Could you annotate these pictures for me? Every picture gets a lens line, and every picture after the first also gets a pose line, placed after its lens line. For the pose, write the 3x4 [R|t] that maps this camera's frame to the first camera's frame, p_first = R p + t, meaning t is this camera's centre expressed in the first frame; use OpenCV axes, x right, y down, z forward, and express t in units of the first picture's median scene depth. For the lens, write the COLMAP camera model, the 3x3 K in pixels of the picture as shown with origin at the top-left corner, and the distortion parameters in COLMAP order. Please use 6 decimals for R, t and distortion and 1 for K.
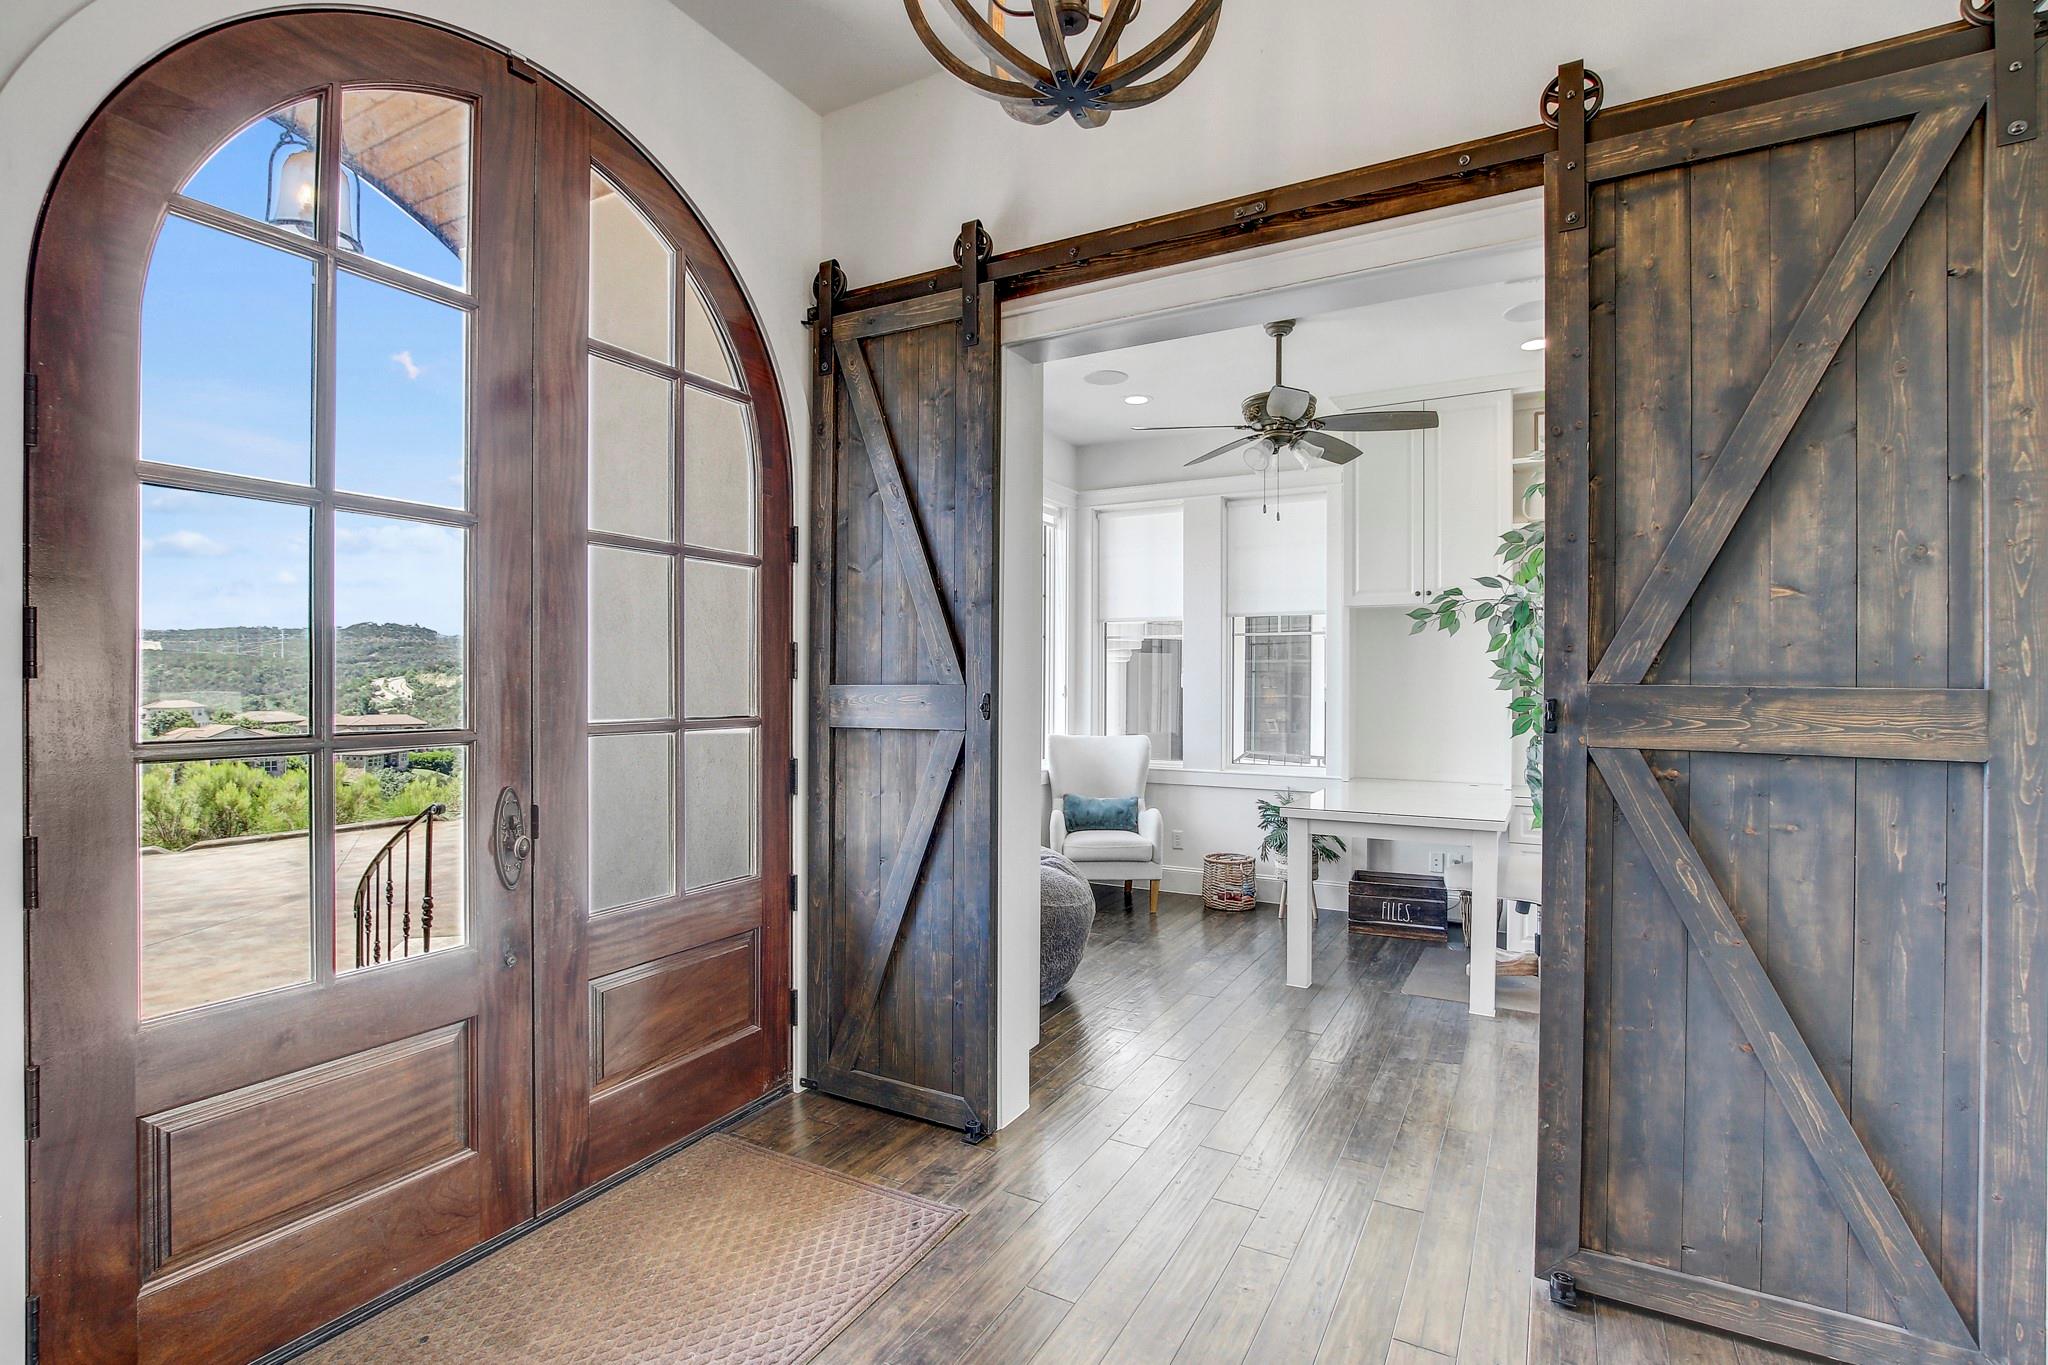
lens RADIAL K [[963.4, 0, 1023.1], [0, 963.4, 685.1], [0, 0, 1]] dist [-0.011349, -0.000207]
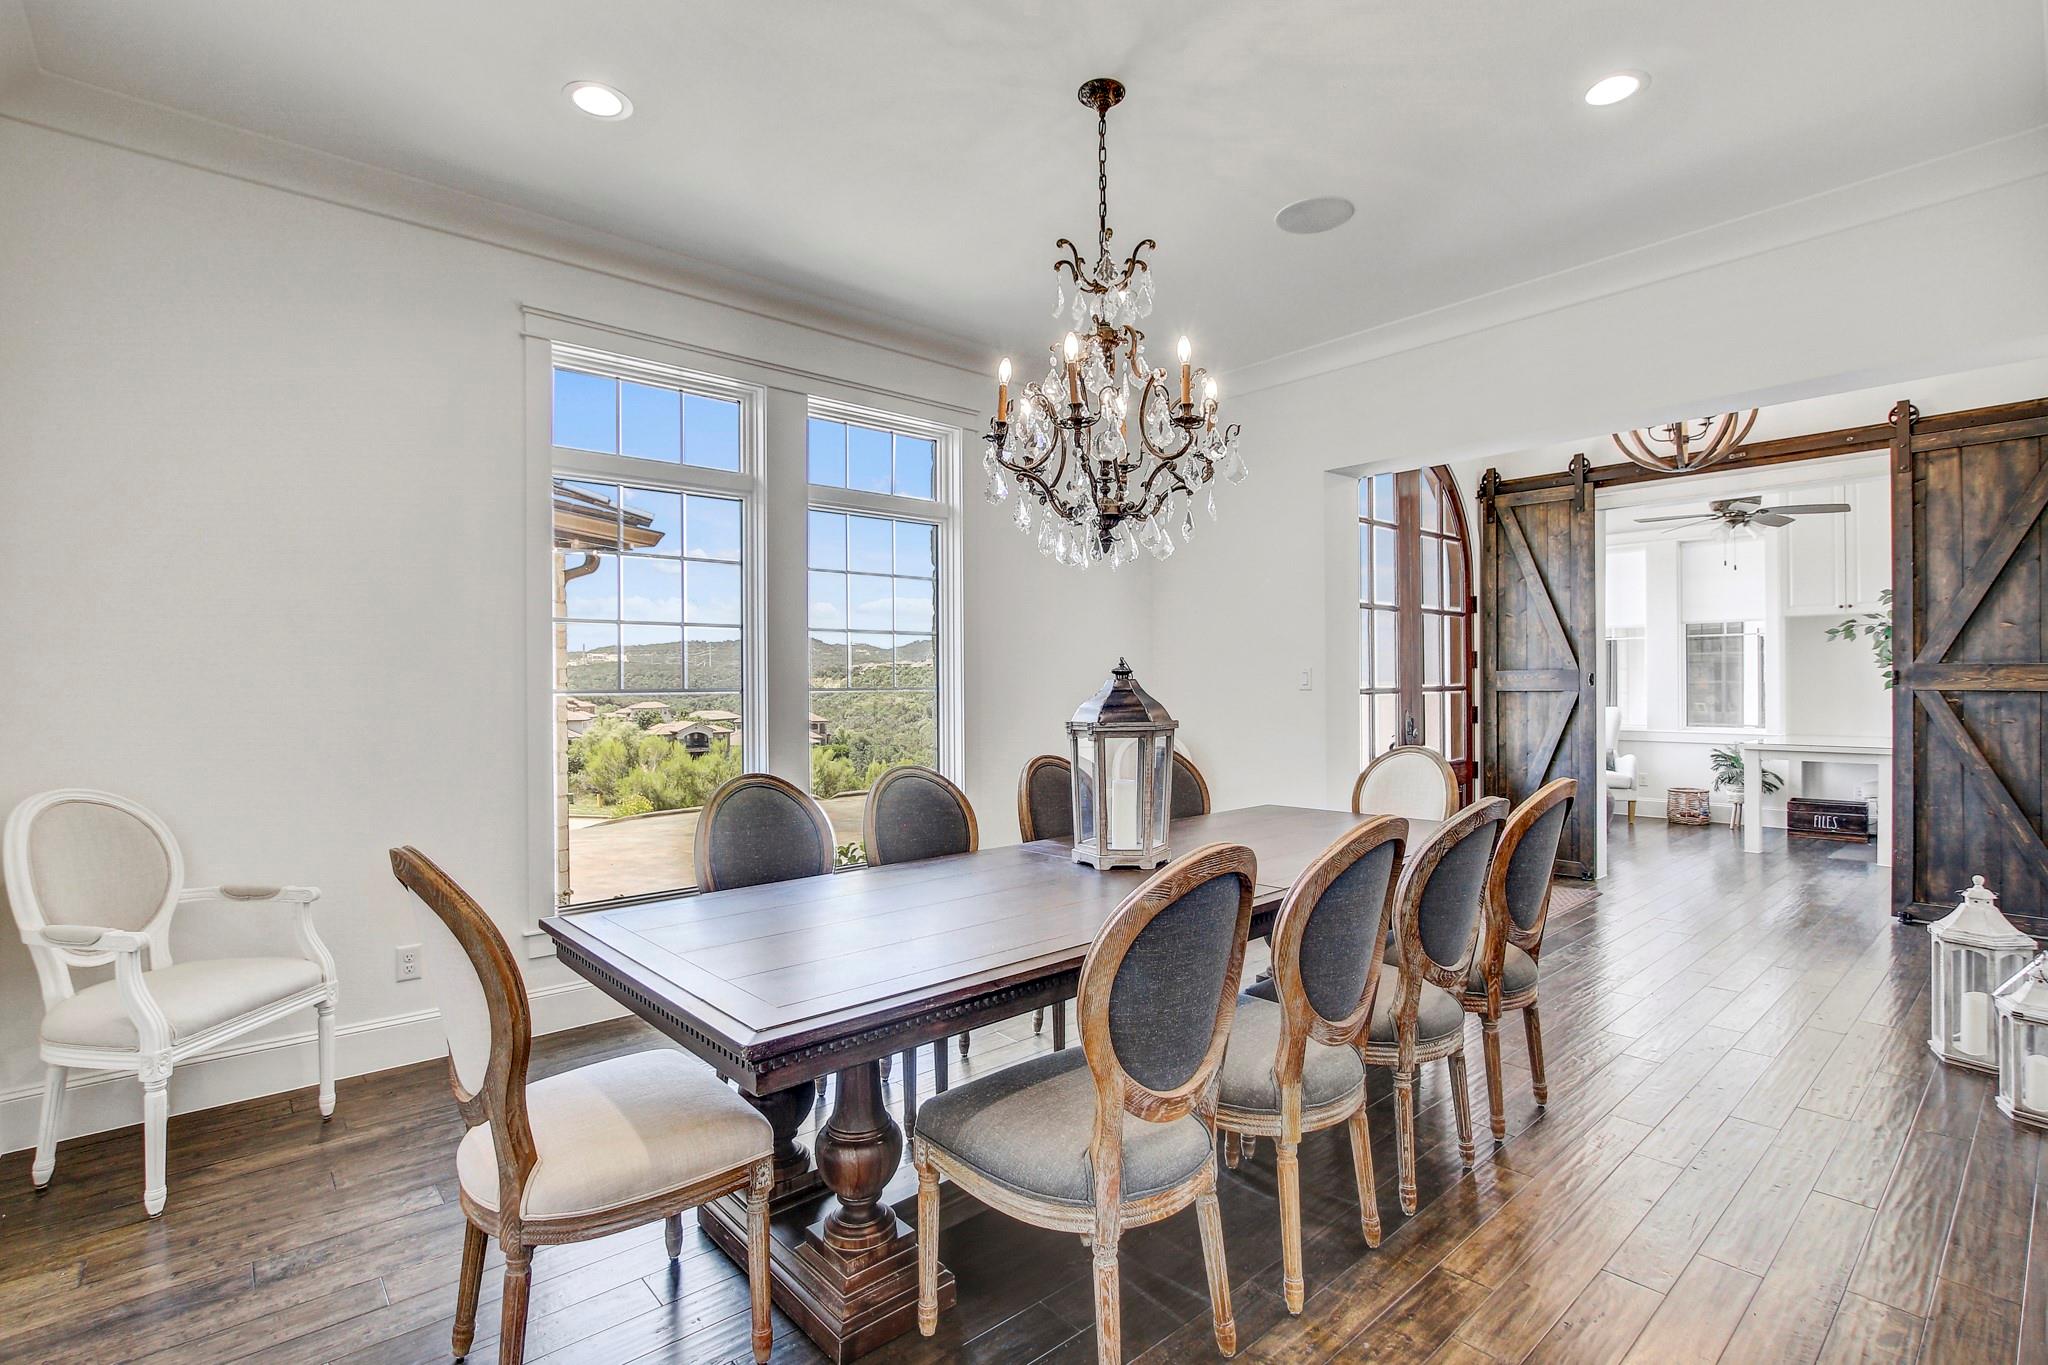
lens RADIAL K [[962.3, 0, 1046.5], [0, 962.3, 680.1], [0, 0, 1]] dist [0.000356, 0.000833]
pose [[0.949558, -0.009989, -0.313431, -0.694763], [0.009167, 0.999950, -0.004097, 0.029208], [0.313456, 0.001017, 0.949602, -1.914759]]
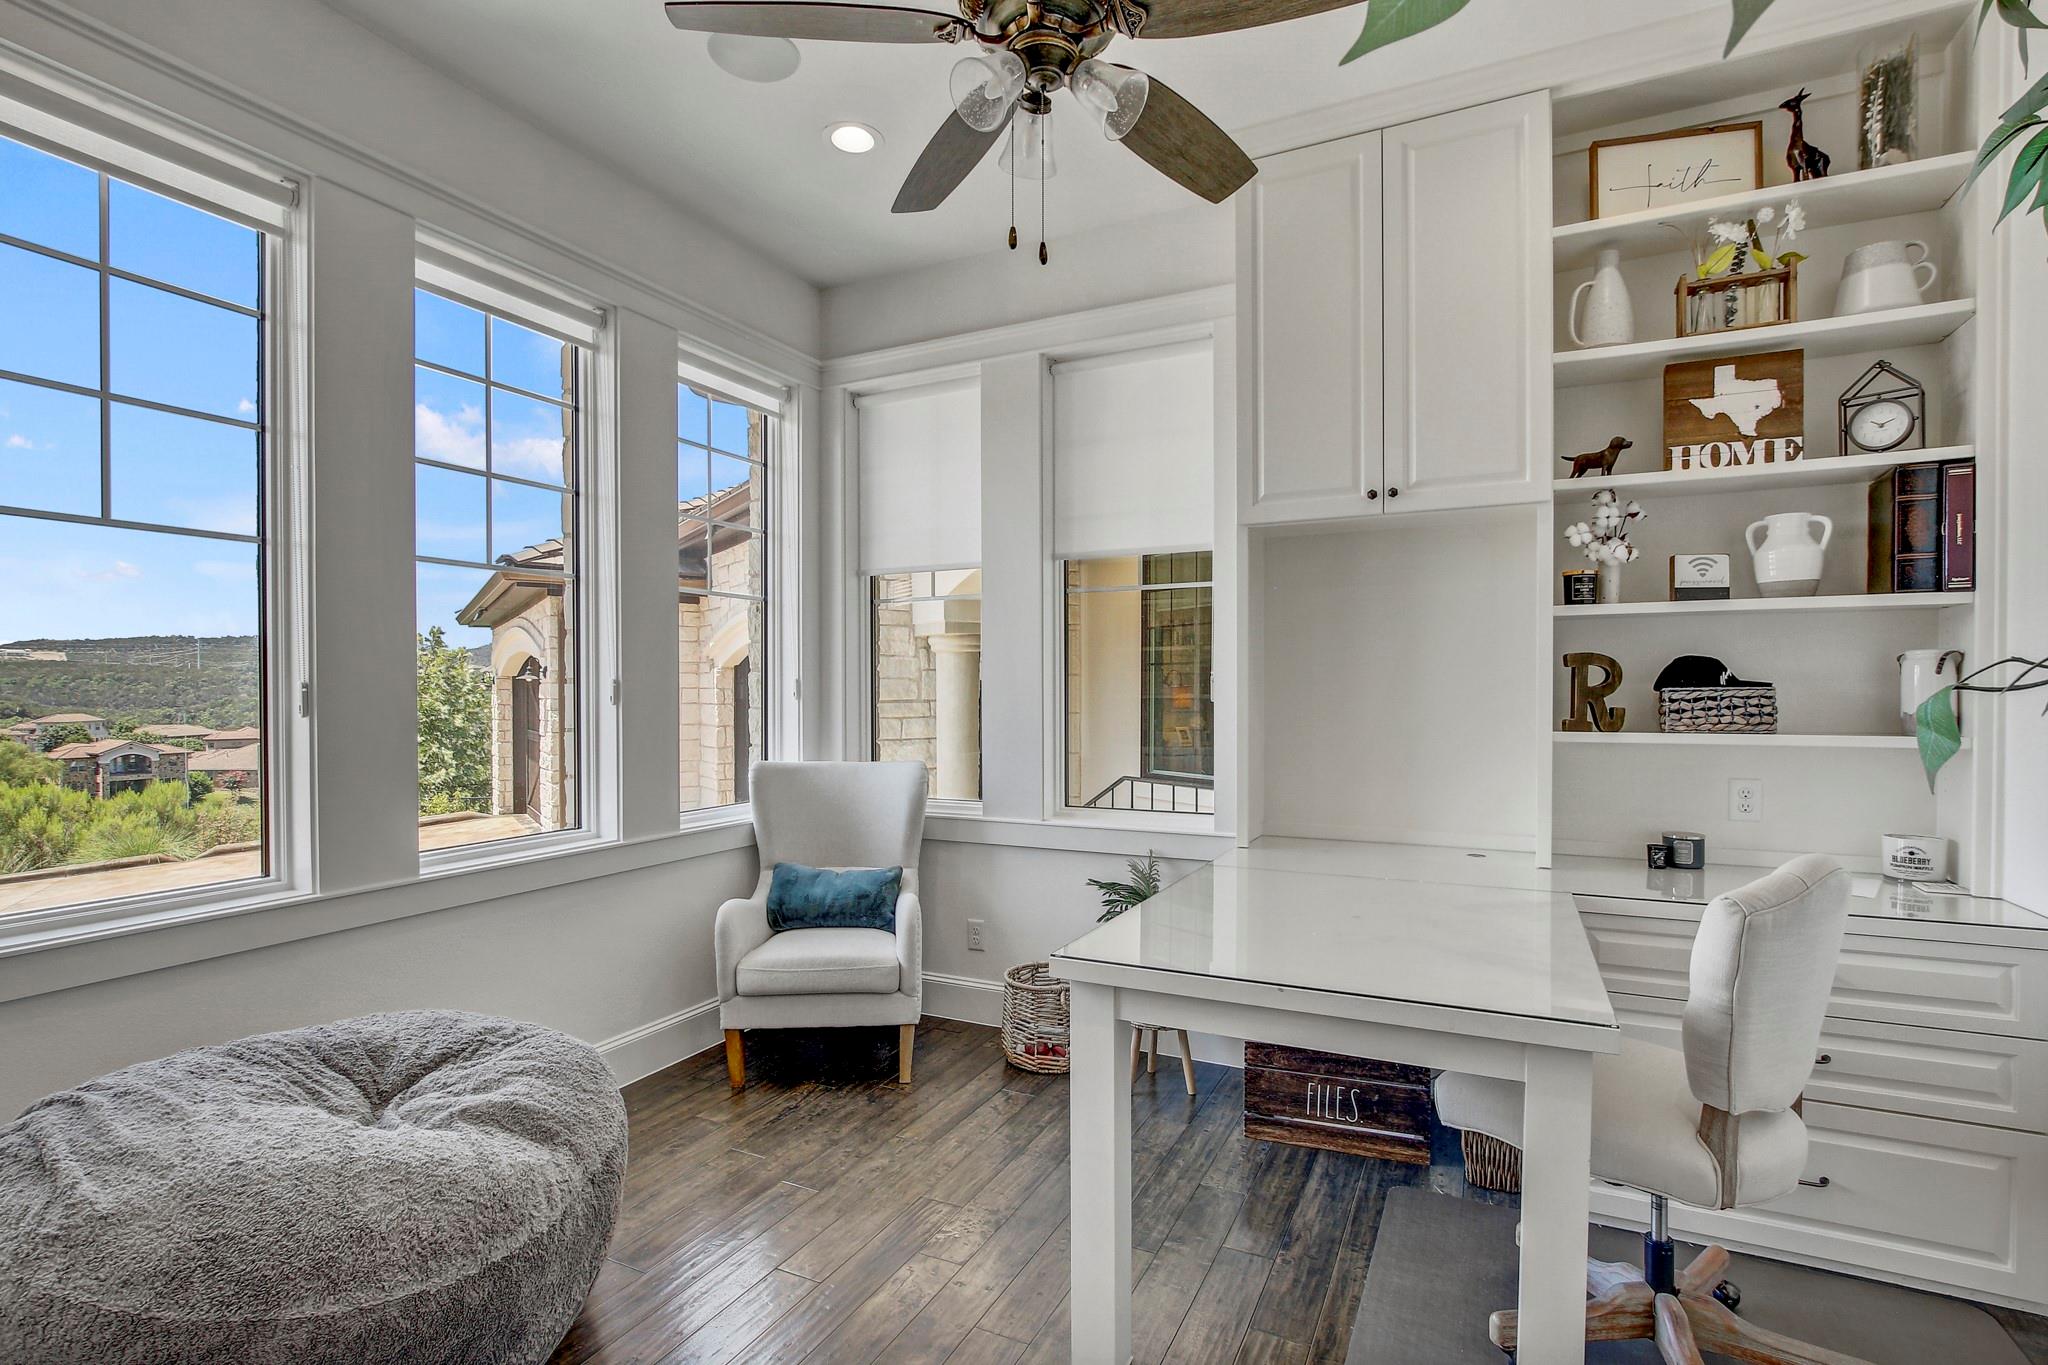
lens RADIAL K [[965.6, 0, 1025.7], [0, 965.6, 704.4], [0, 0, 1]] dist [-0.011148, 0.000448]
pose [[0.998578, -0.006755, 0.052874, 0.473331], [0.006082, 0.999898, 0.012890, 0.028544], [-0.052956, -0.012550, 0.998518, 1.184925]]
